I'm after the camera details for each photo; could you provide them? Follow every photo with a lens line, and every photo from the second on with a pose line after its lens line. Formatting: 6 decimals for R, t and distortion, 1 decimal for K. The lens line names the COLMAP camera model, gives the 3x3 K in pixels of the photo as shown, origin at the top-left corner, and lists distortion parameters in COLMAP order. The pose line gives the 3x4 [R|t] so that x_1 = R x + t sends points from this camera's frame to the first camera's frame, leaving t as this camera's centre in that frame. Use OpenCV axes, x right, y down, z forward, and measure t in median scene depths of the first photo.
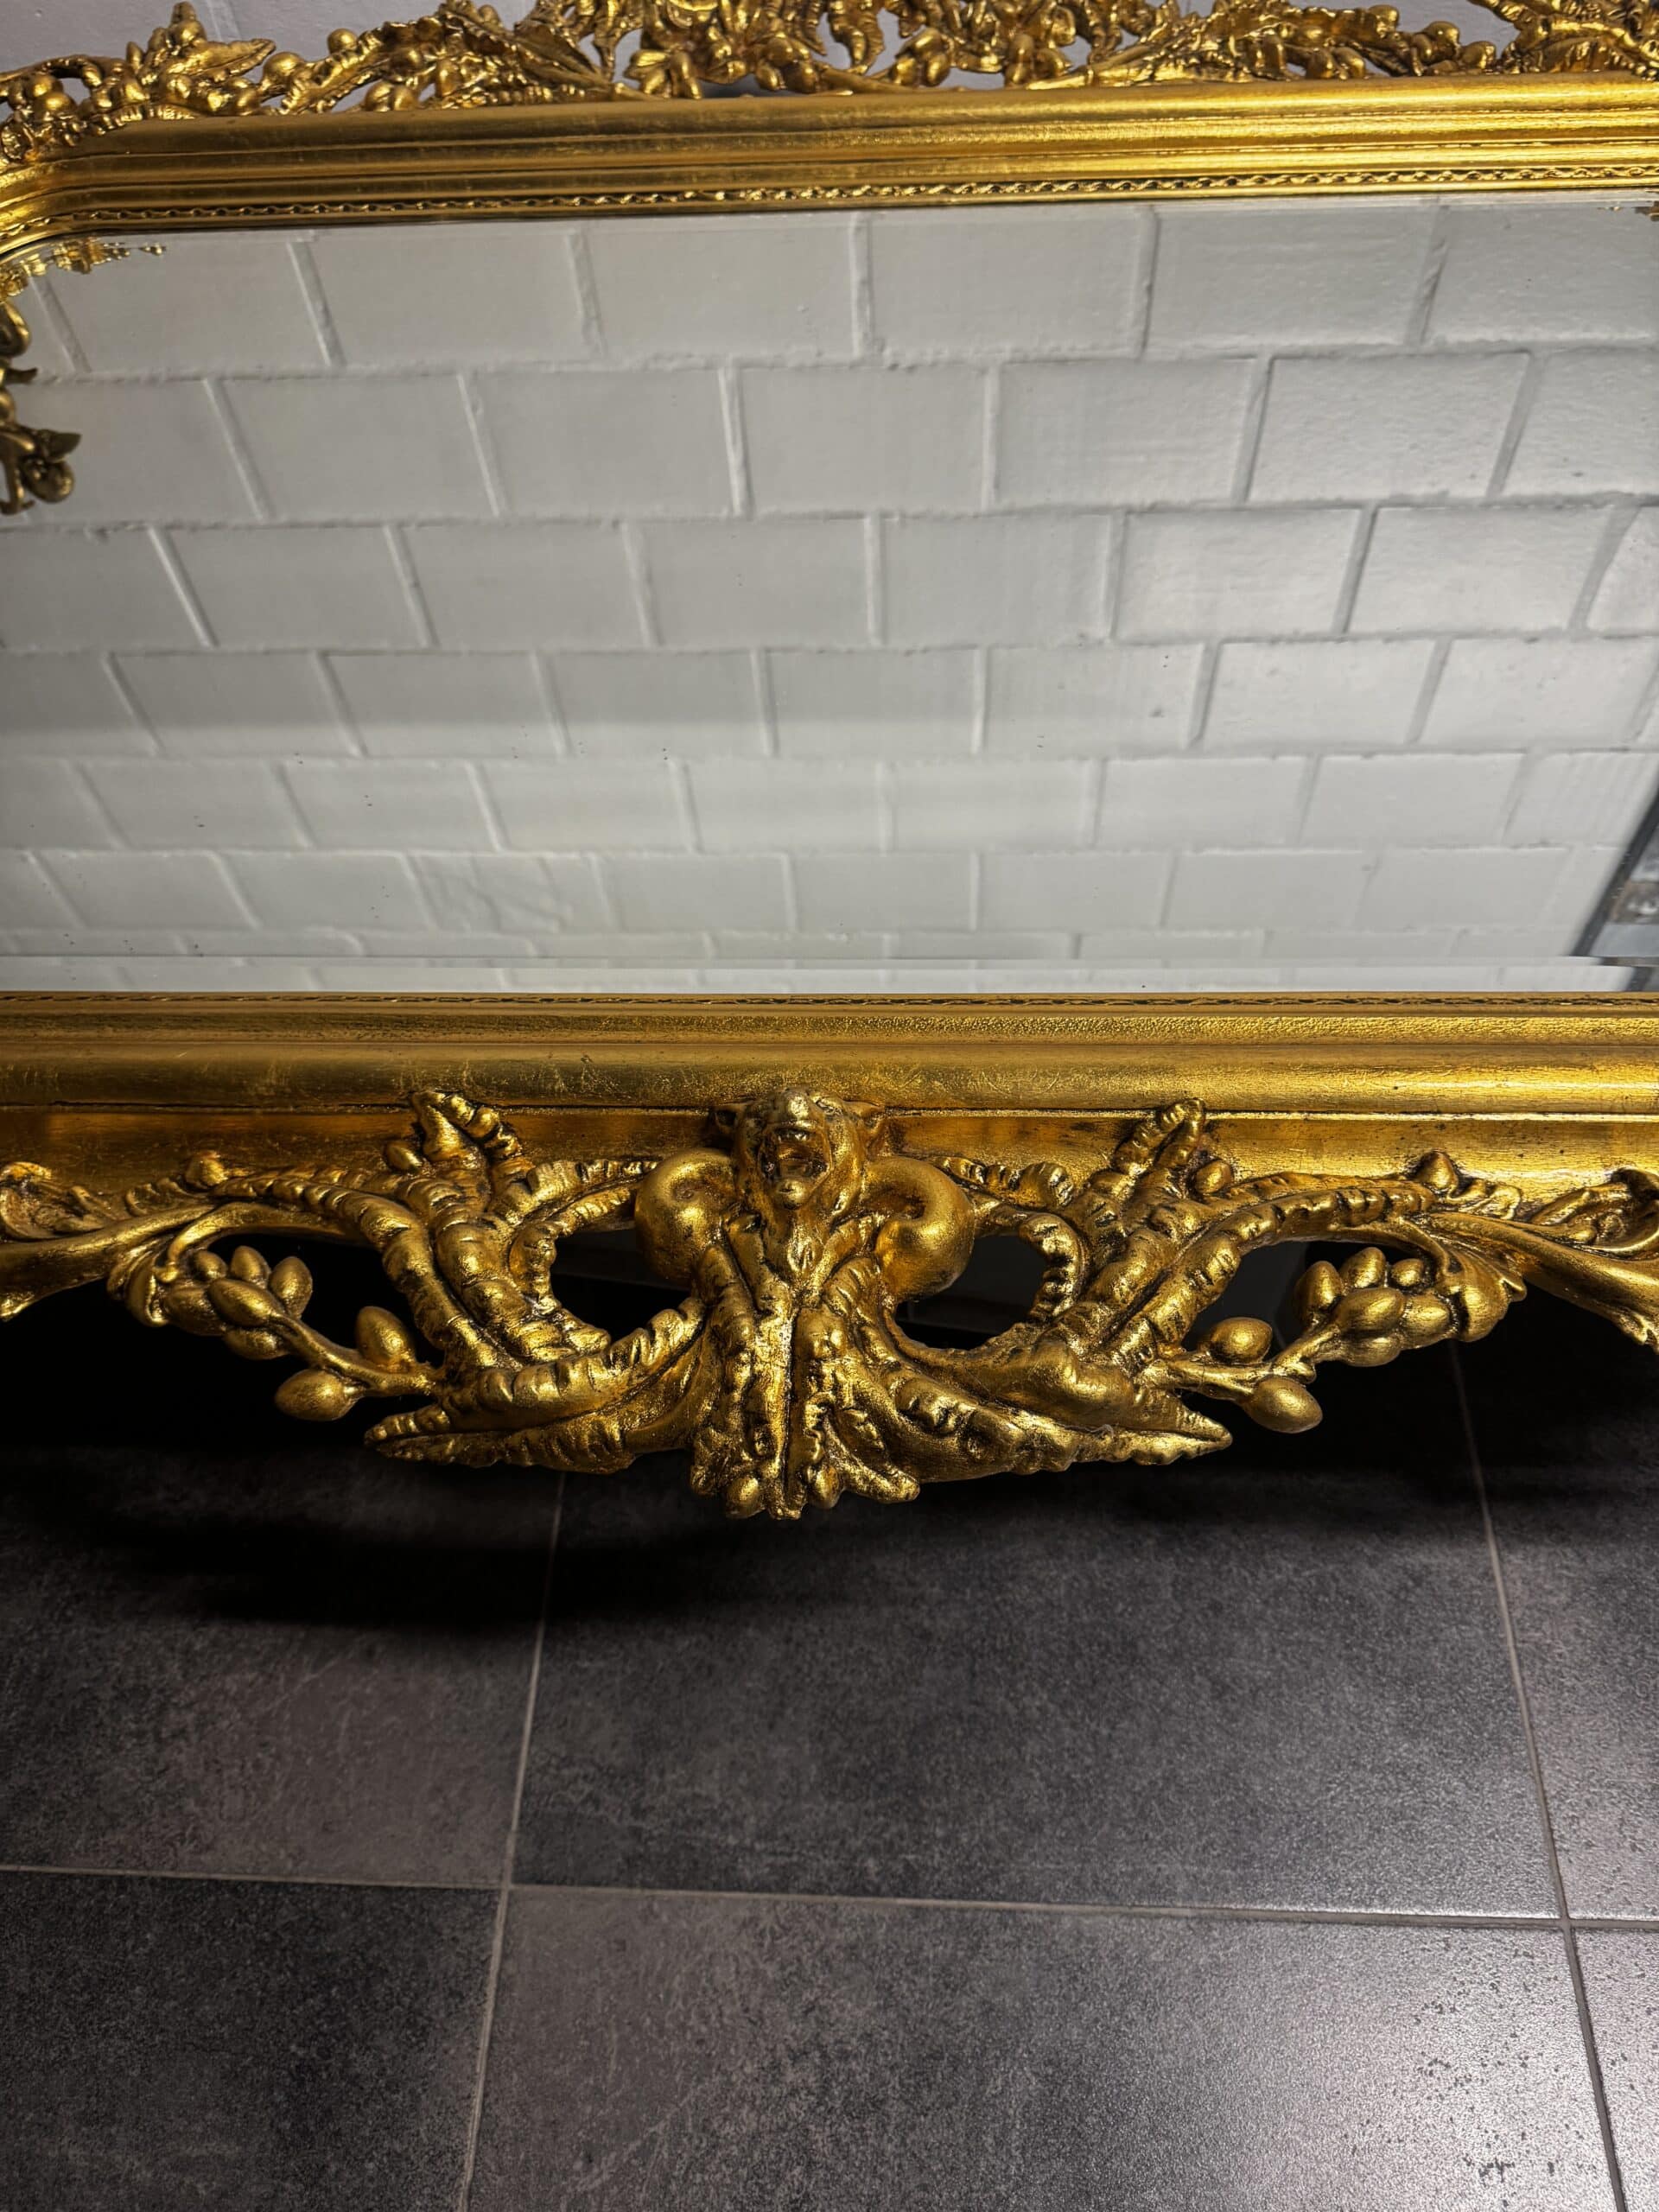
lens RADIAL K [[1570.9, 0, 822.5], [0, 1570.9, 1123.1], [0, 0, 1]] dist [0.022215, -0.042479]
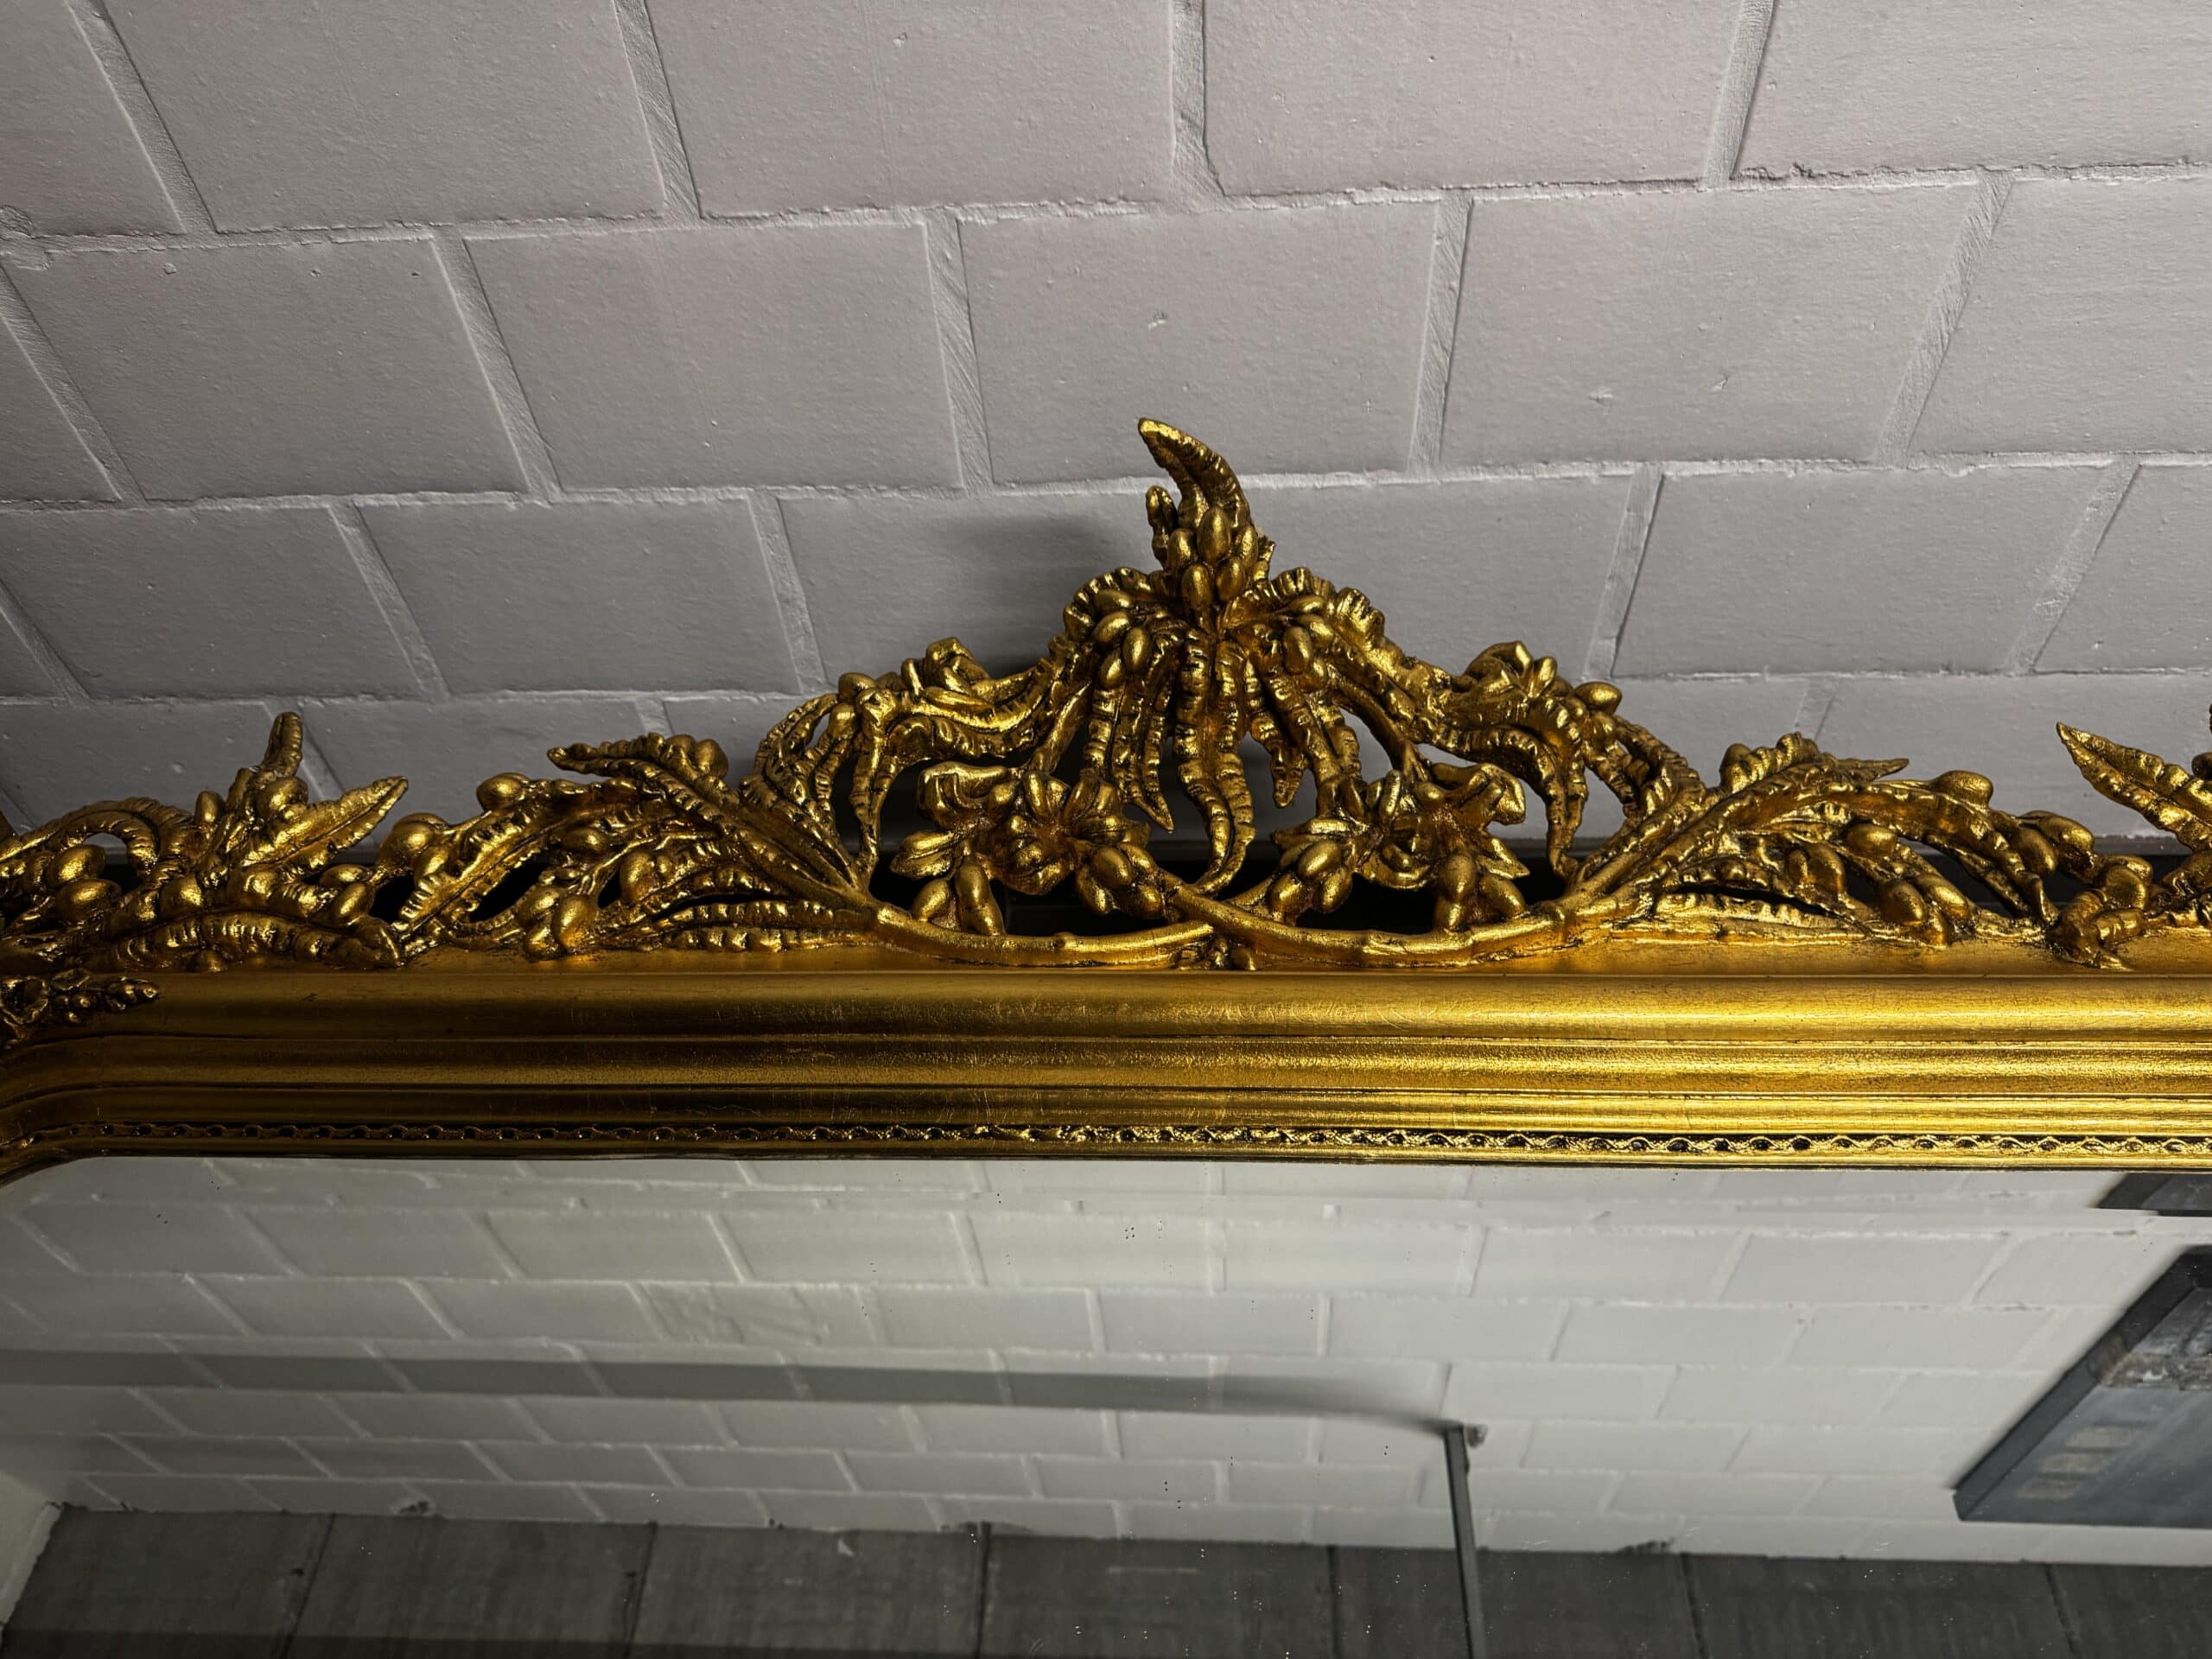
lens RADIAL K [[1570.9, 0, 1092.8], [0, 1570.9, 819.4], [0, 0, 1]] dist [0.022215, -0.042479]
pose [[0.999947, -0.001189, -0.010218, -0.028620], [-0.000286, 0.989698, -0.143170, -0.610980], [0.010283, 0.143166, 0.989645, 0.310049]]
